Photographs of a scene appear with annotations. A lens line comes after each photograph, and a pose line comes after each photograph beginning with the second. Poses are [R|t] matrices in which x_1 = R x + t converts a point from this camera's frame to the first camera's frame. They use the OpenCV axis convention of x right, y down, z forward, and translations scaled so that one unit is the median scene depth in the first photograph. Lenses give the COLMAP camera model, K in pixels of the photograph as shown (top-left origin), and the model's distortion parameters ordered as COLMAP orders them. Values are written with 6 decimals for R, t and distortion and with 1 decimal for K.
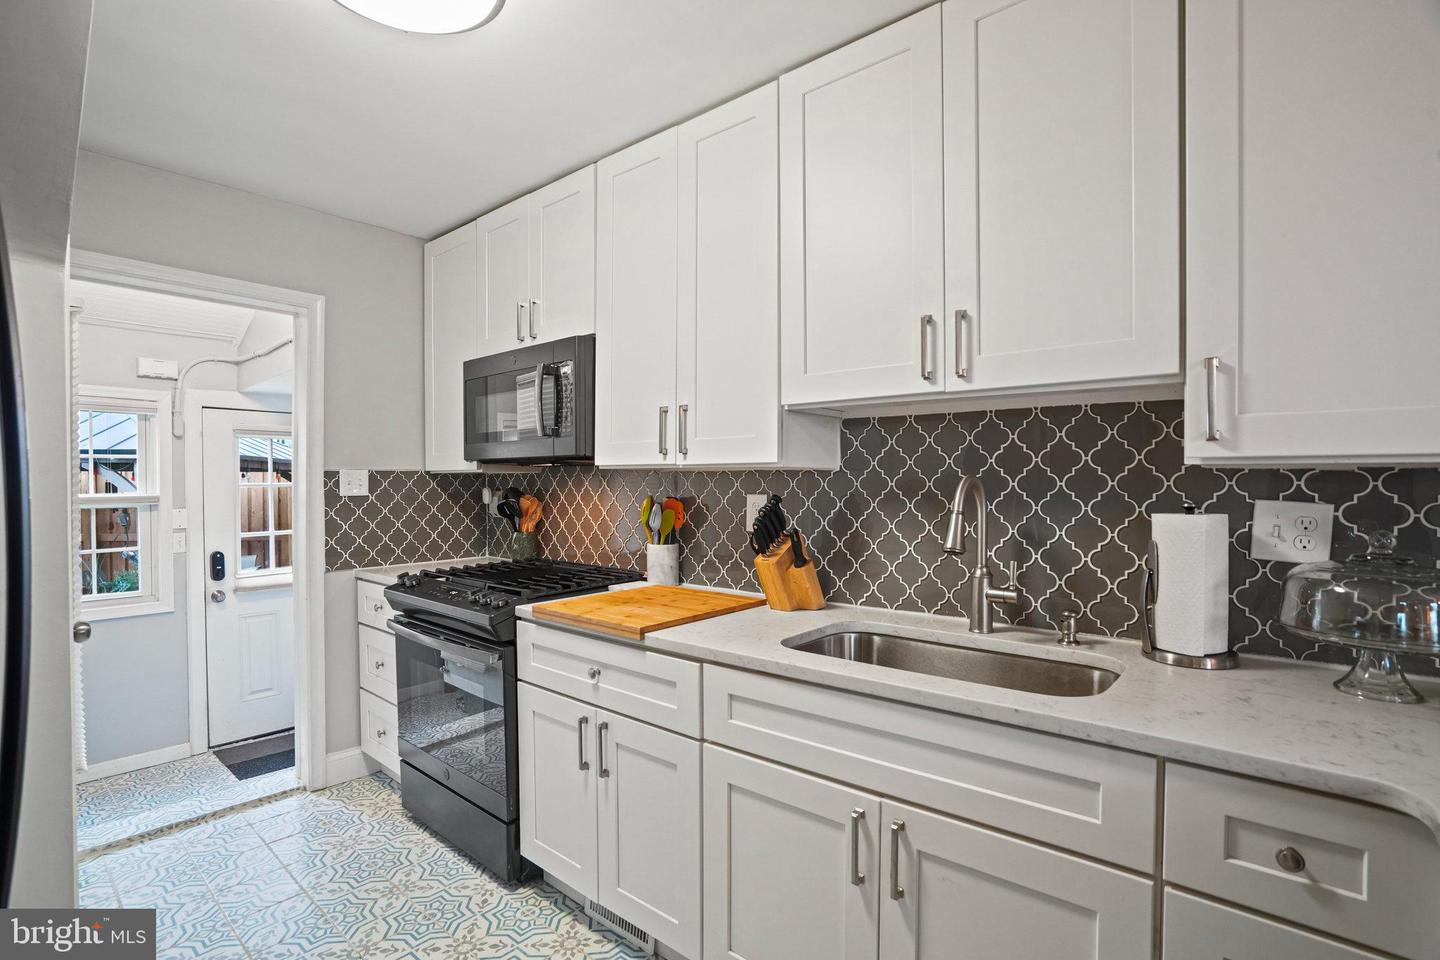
lens RADIAL K [[673.0, 0, 726.7], [0, 673.0, 489.6], [0, 0, 1]] dist [-0.057452, 0.020351]
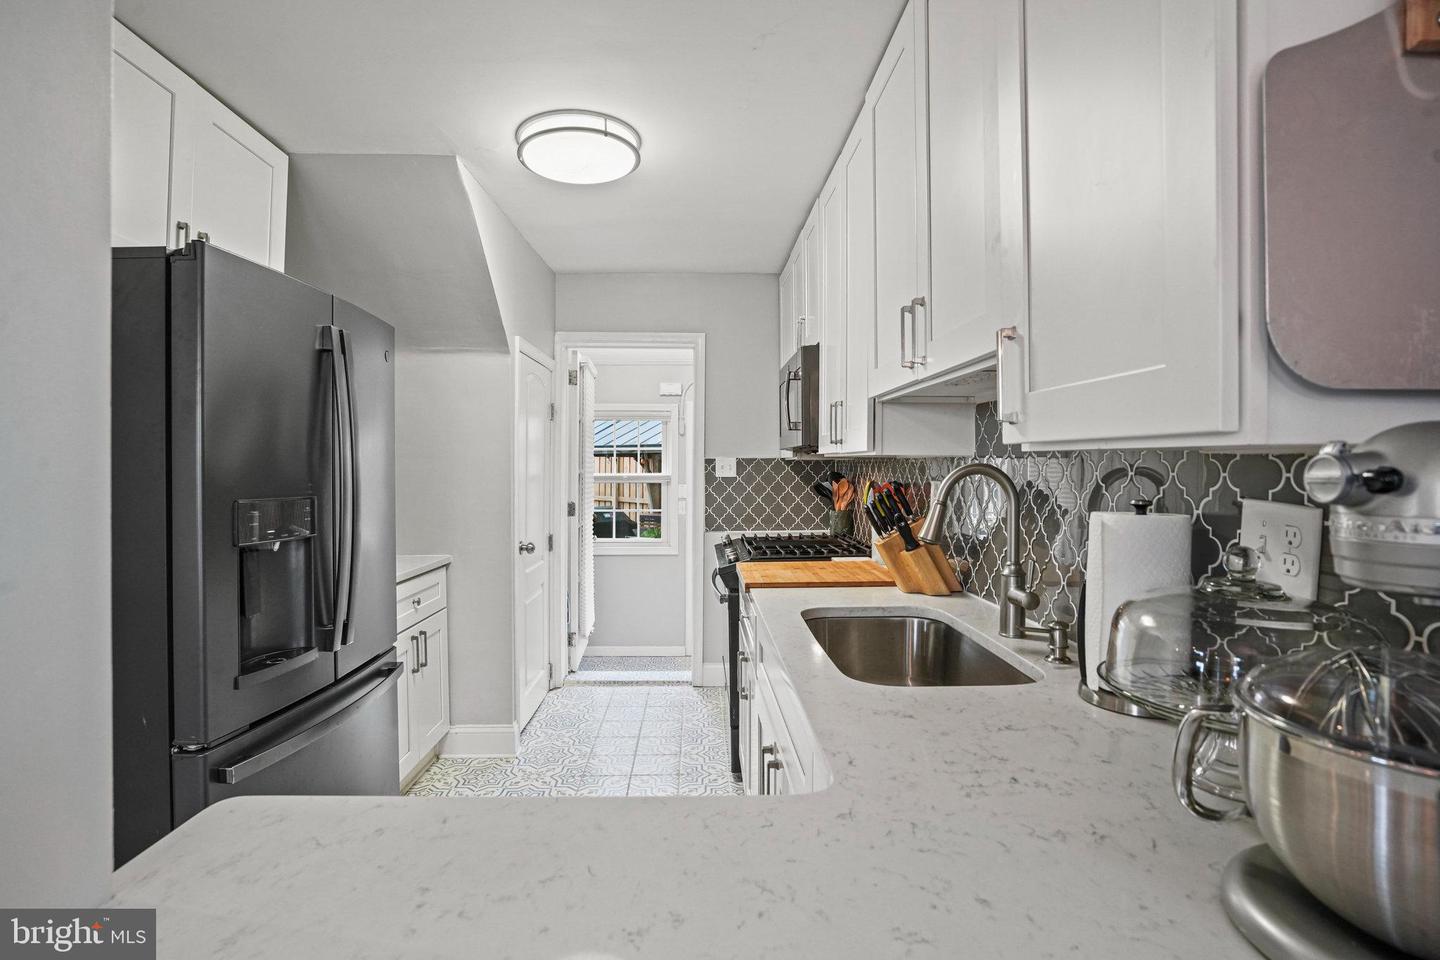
lens RADIAL K [[699.0, 0, 712.9], [0, 699.0, 468.7], [0, 0, 1]] dist [-0.055578, 0.019834]
pose [[0.653753, 0.004152, -0.756697, 0.512709], [-0.007747, 0.999969, -0.001206, -0.005726], [0.756669, 0.006651, 0.653765, 0.049022]]
